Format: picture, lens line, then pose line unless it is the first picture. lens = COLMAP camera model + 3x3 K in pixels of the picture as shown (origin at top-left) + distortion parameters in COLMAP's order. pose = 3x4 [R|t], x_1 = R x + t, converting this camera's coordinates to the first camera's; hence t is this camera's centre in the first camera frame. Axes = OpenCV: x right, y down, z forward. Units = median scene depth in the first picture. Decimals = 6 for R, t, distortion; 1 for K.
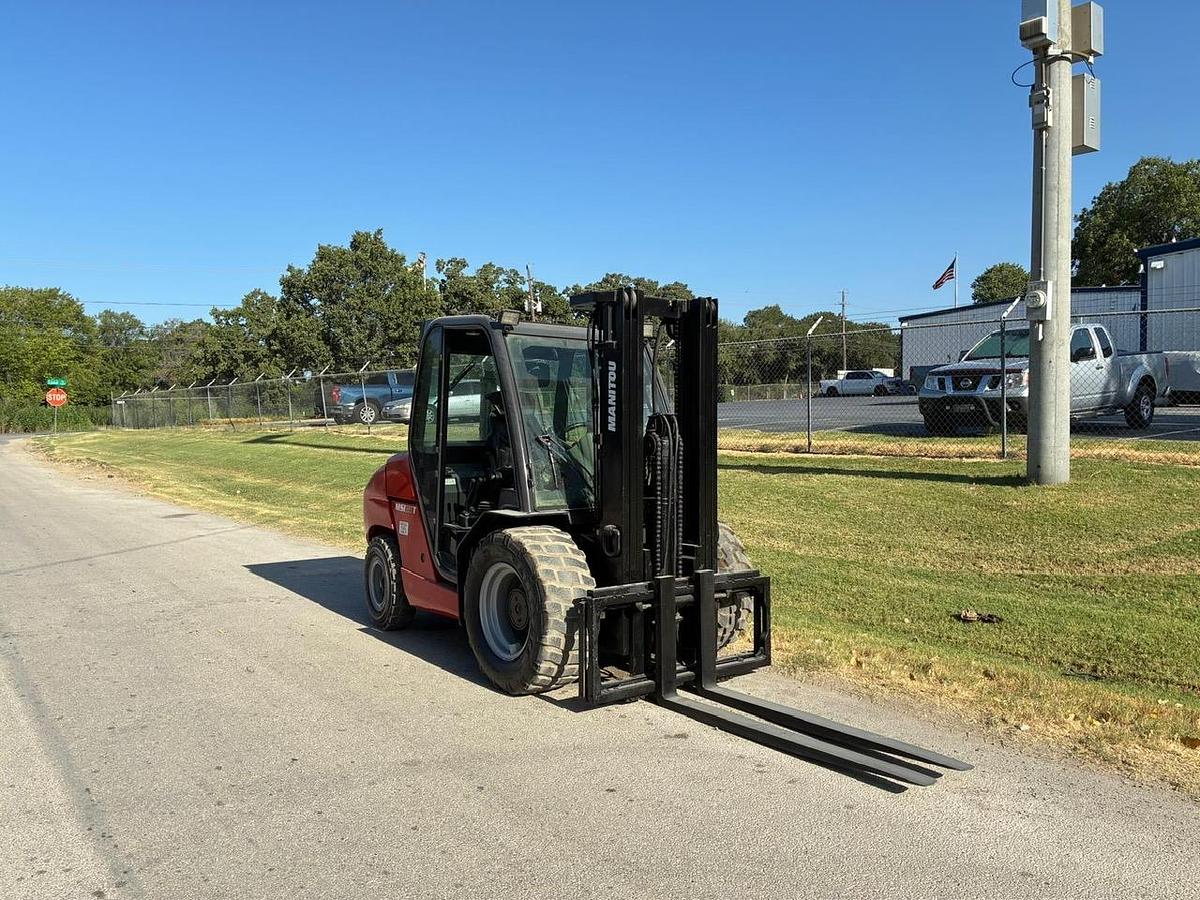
lens RADIAL K [[909.4, 0, 607.9], [0, 909.4, 433.6], [0, 0, 1]] dist [0.038823, -0.045844]
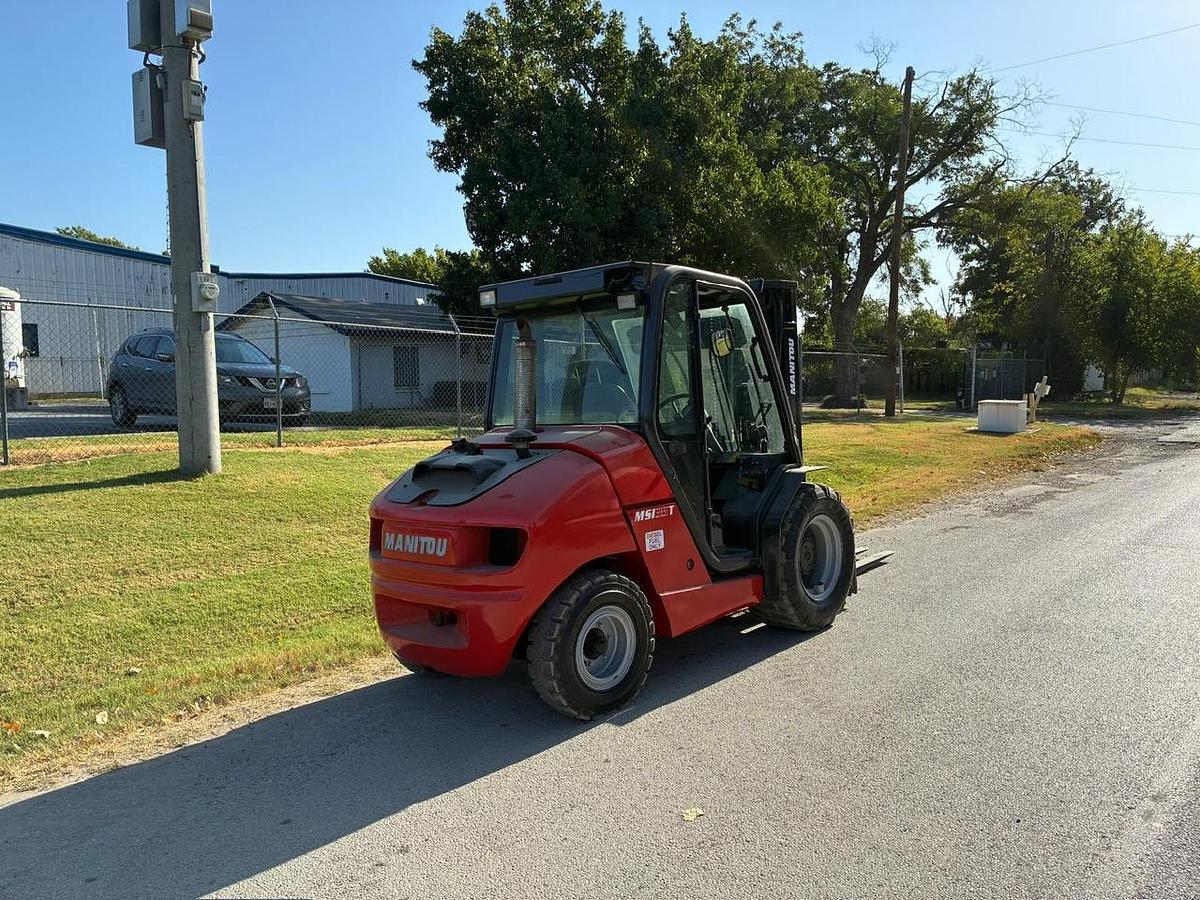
lens RADIAL K [[909.4, 0, 612.5], [0, 909.4, 434.2], [0, 0, 1]] dist [0.038823, -0.045844]
pose [[-0.182747, -0.037233, 0.982455, -0.167414], [0.057645, 0.997158, 0.048513, -0.003356], [-0.981469, 0.065499, -0.180081, 0.209114]]
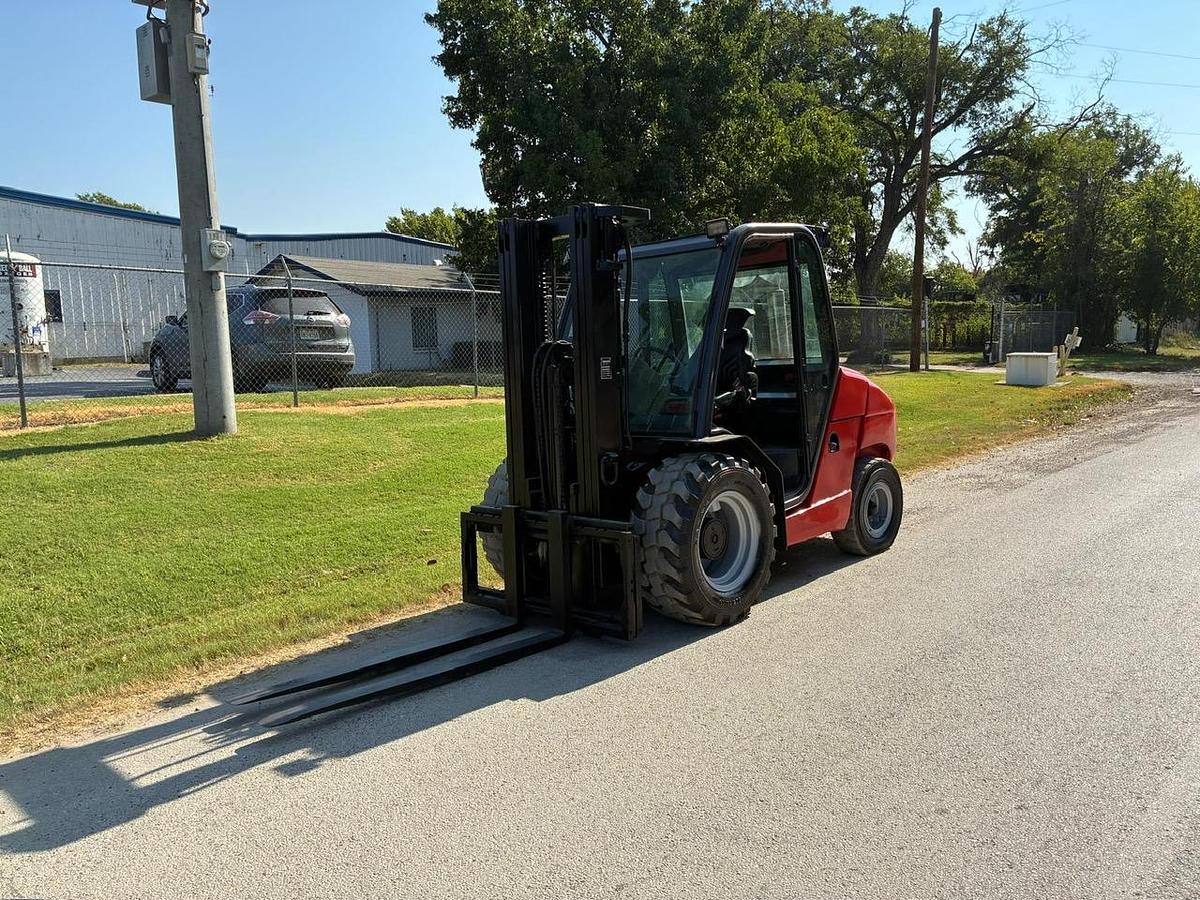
lens RADIAL K [[909.4, 0, 605.3], [0, 909.4, 432.6], [0, 0, 1]] dist [0.038823, -0.045844]
pose [[-0.151827, -0.076420, 0.985448, -0.163124], [0.070857, 0.993600, 0.087968, -0.001553], [-0.985864, 0.083181, -0.145440, 0.206708]]
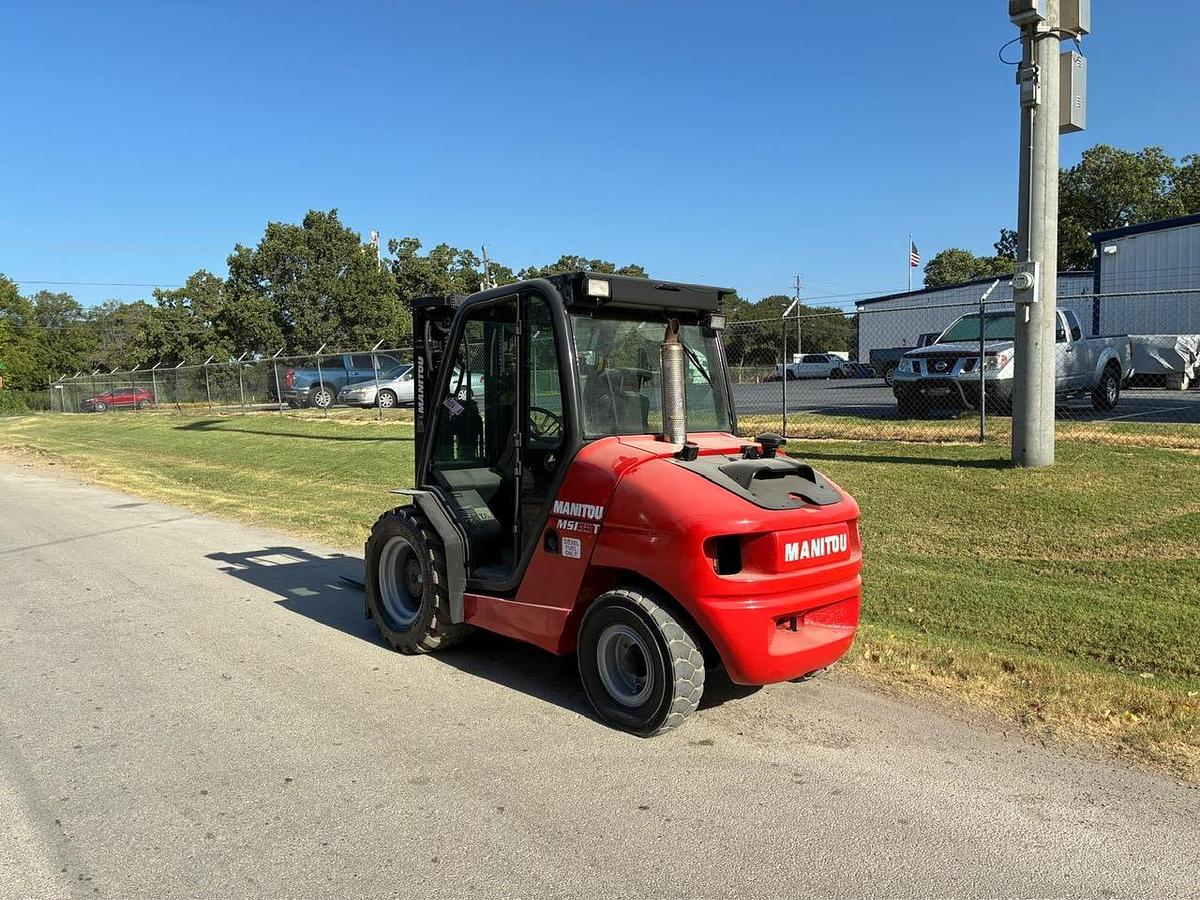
lens RADIAL K [[909.4, 0, 611.6], [0, 909.4, 433.9], [0, 0, 1]] dist [0.038823, -0.045844]
pose [[0.998511, -0.004556, 0.054355, -0.008334], [0.003548, 0.999820, 0.018639, -0.000373], [-0.054430, -0.018418, 0.998348, 0.009721]]
